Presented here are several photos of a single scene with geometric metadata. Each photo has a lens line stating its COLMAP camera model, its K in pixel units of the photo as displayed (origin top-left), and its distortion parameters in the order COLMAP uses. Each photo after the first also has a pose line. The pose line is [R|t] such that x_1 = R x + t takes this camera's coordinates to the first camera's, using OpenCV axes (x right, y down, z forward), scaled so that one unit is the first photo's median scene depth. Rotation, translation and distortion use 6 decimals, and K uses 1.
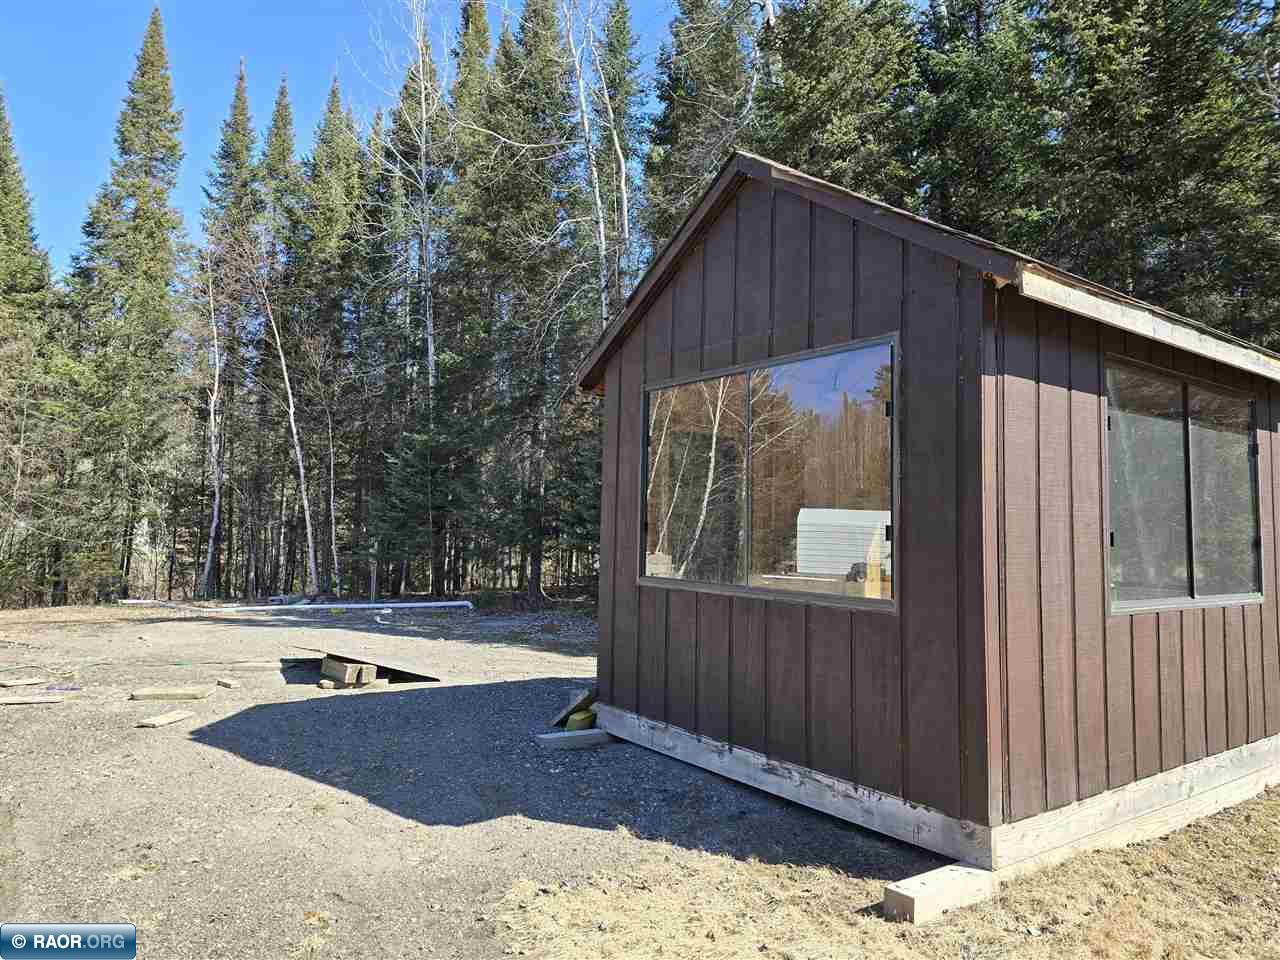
lens RADIAL K [[863.7, 0, 640.0], [0, 863.7, 480.0], [0, 0, 1]] dist [0.036691, 0.000850]
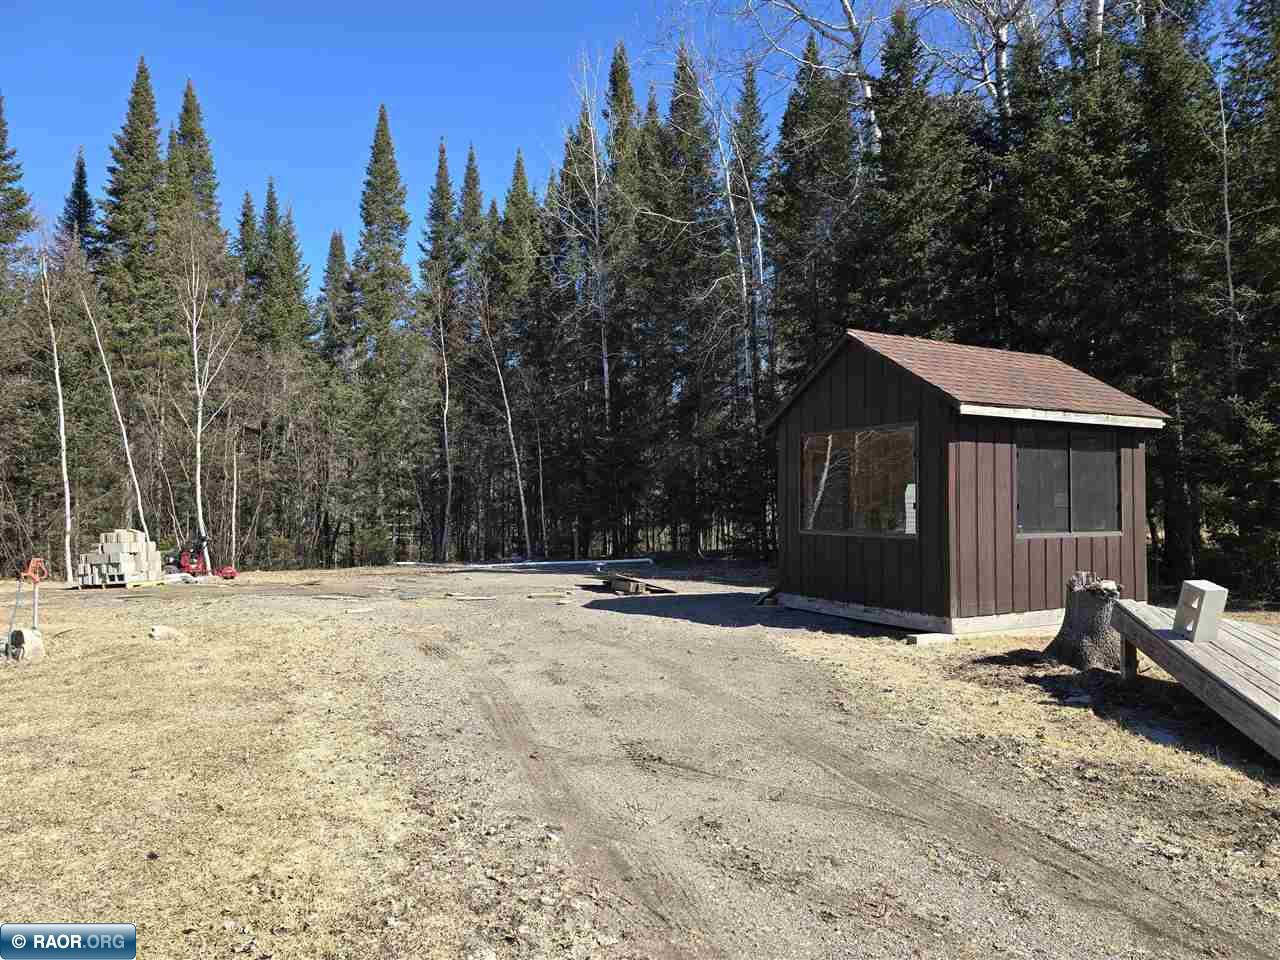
lens RADIAL K [[857.9, 0, 626.5], [0, 857.9, 499.2], [0, 0, 1]] dist [0.026178, -0.001270]
pose [[0.989212, -0.021138, -0.144961, -0.034979], [0.028870, 0.998259, 0.051441, -0.023214], [0.143621, -0.055071, 0.988099, -0.329163]]
